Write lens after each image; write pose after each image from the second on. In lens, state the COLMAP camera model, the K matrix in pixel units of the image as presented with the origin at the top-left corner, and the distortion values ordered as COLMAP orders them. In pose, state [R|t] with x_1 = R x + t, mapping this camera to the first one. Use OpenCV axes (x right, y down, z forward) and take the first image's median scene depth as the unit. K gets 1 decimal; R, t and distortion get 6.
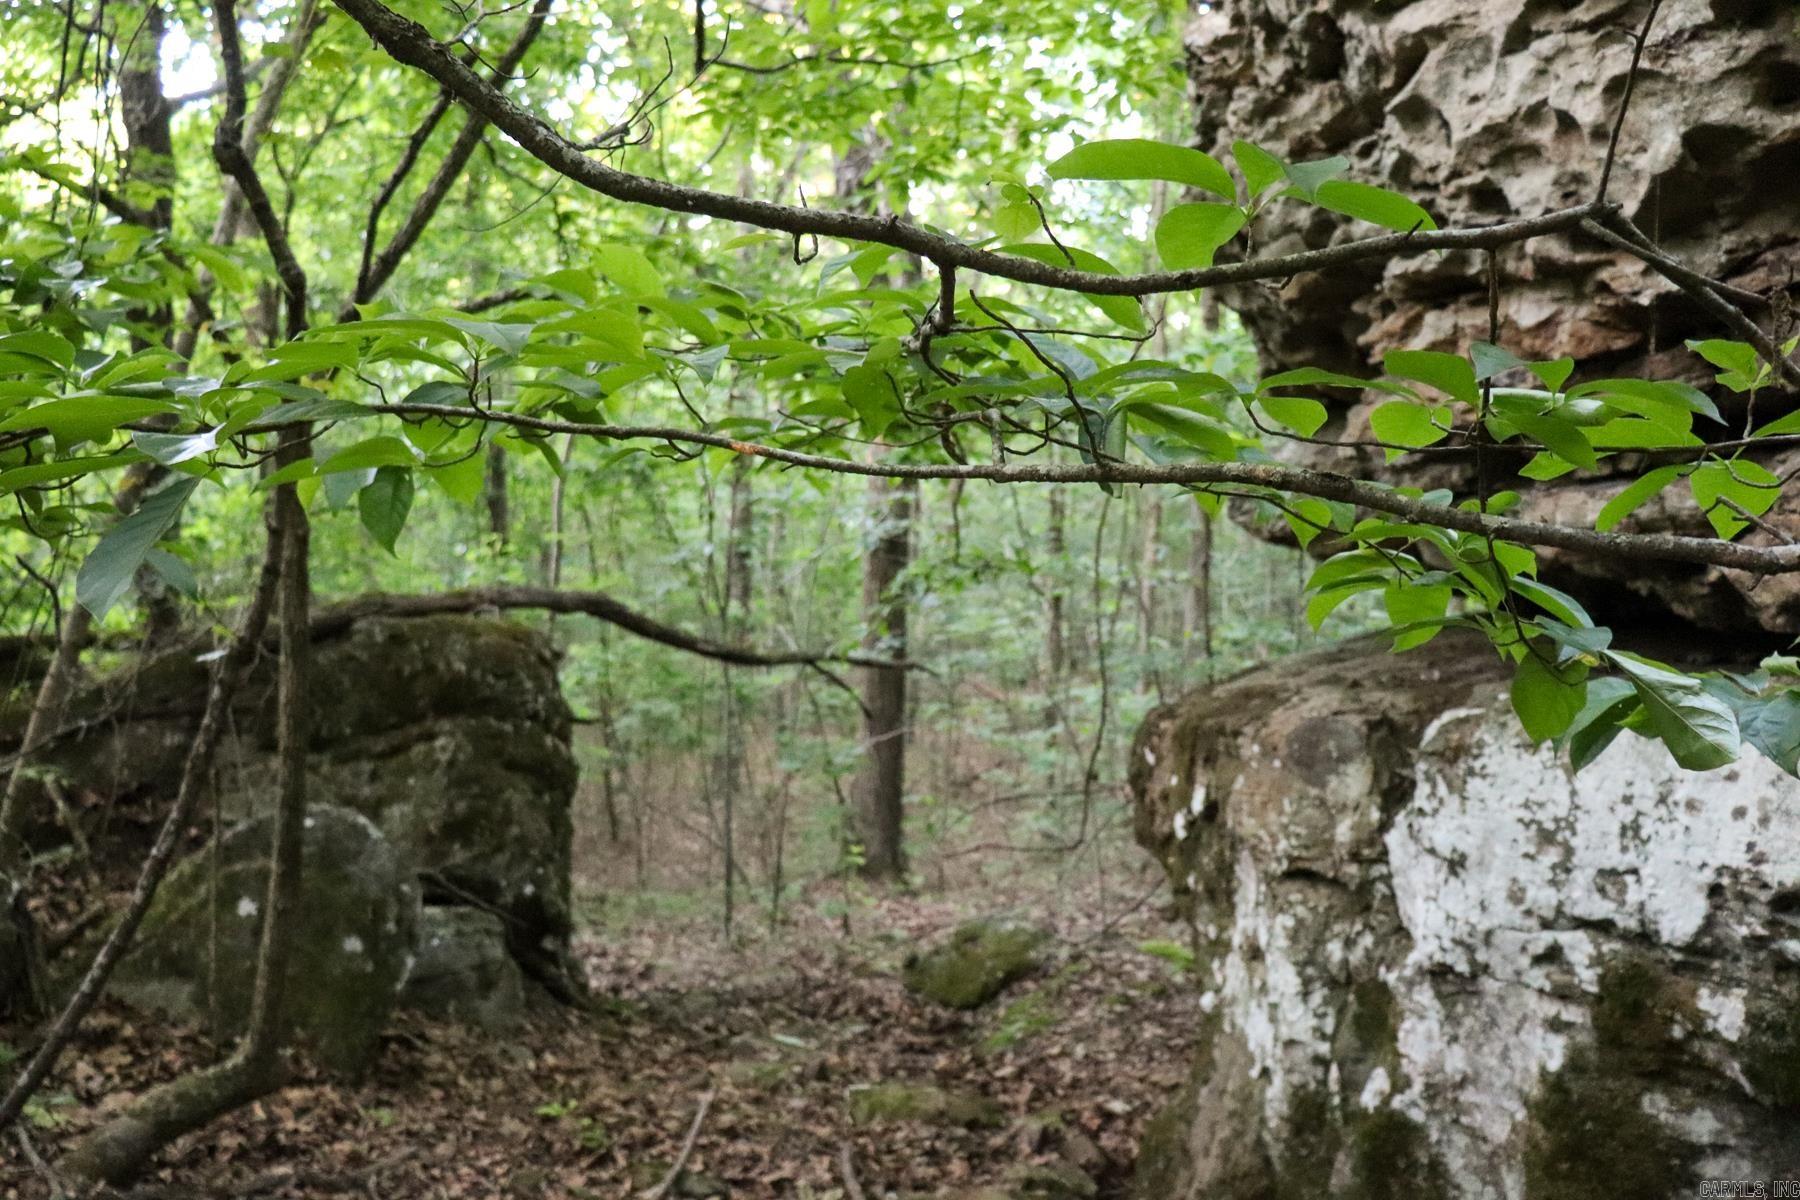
lens RADIAL K [[1477.3, 0, 900.0], [0, 1477.3, 600.0], [0, 0, 1]] dist [-0.181239, 0.172973]
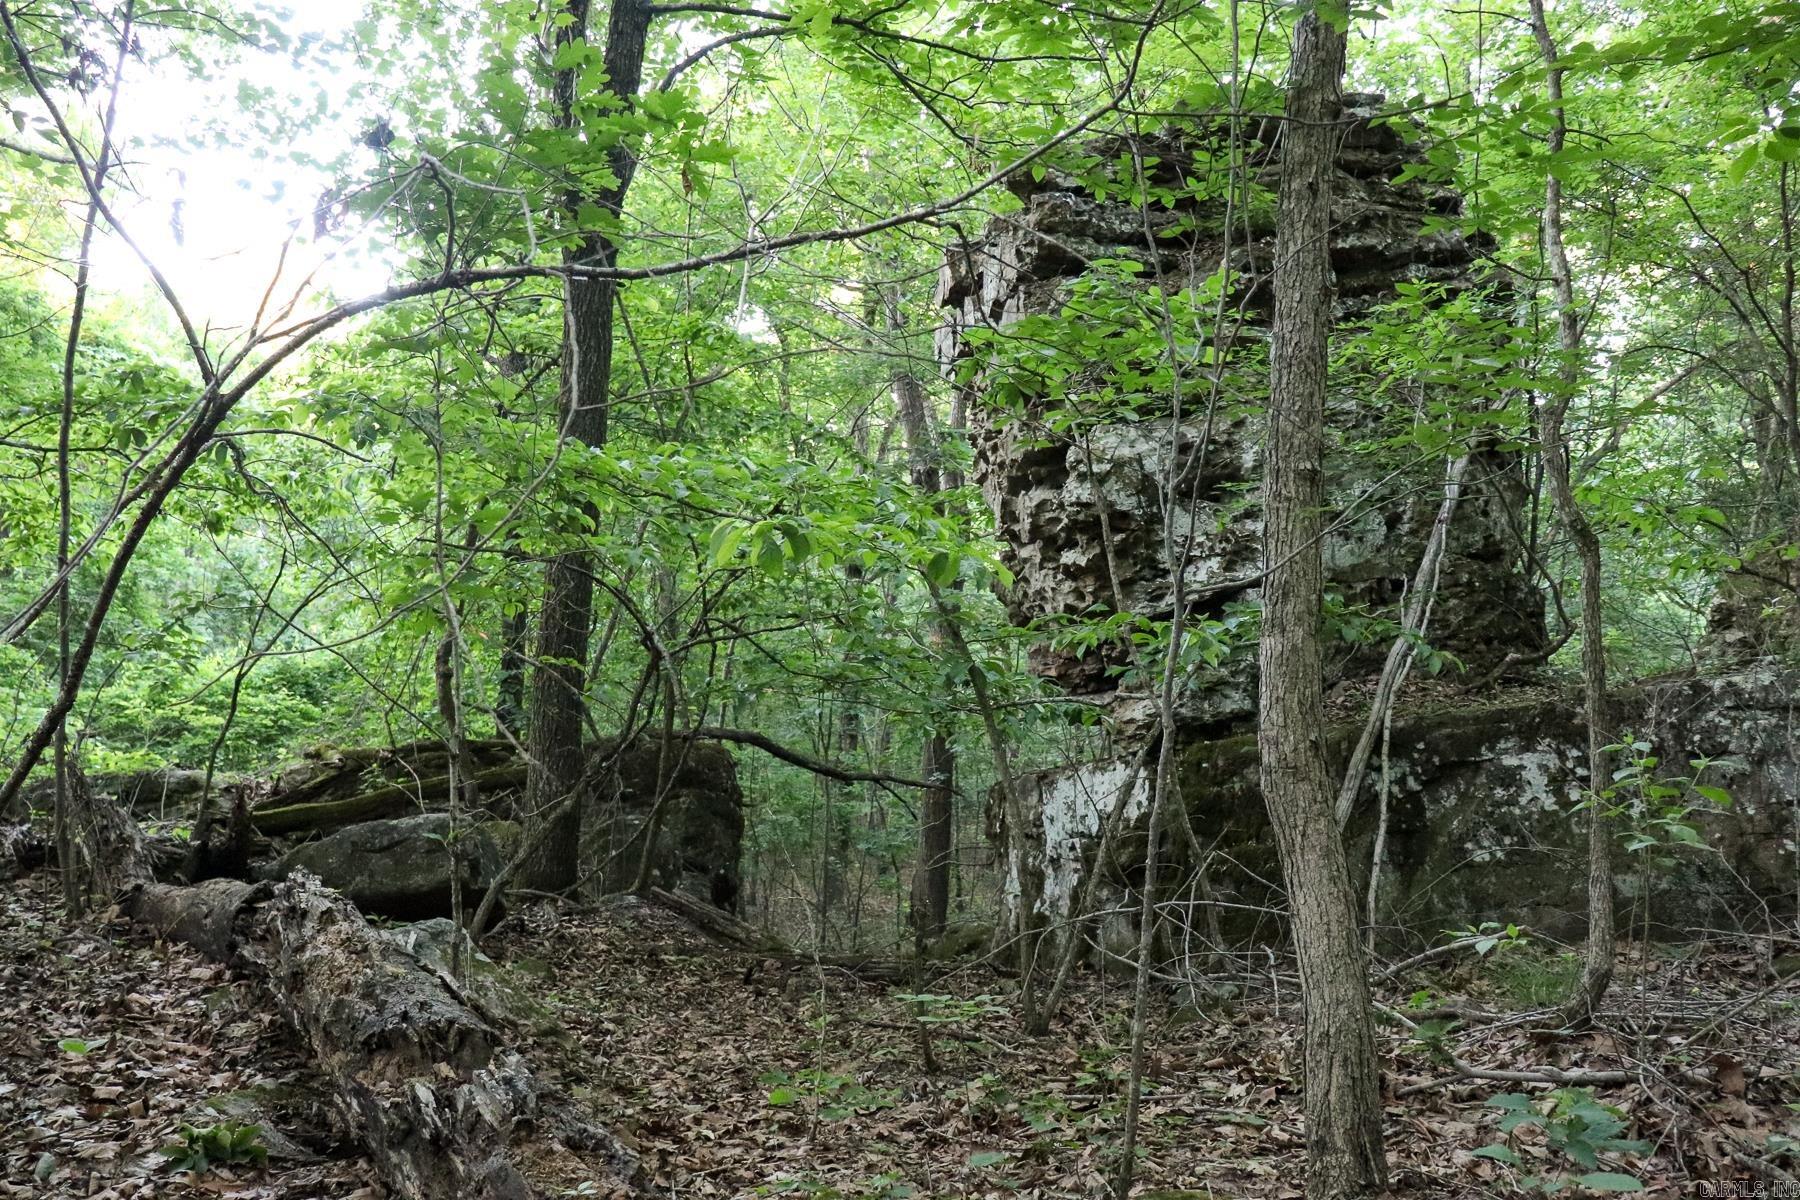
lens RADIAL K [[1477.3, 0, 900.0], [0, 1477.3, 600.0], [0, 0, 1]] dist [-0.181239, 0.172973]
pose [[0.996287, 0.016947, -0.084409, 0.294813], [-0.026392, 0.993350, -0.112068, 0.072388], [0.081949, 0.113880, 0.990109, -1.925781]]
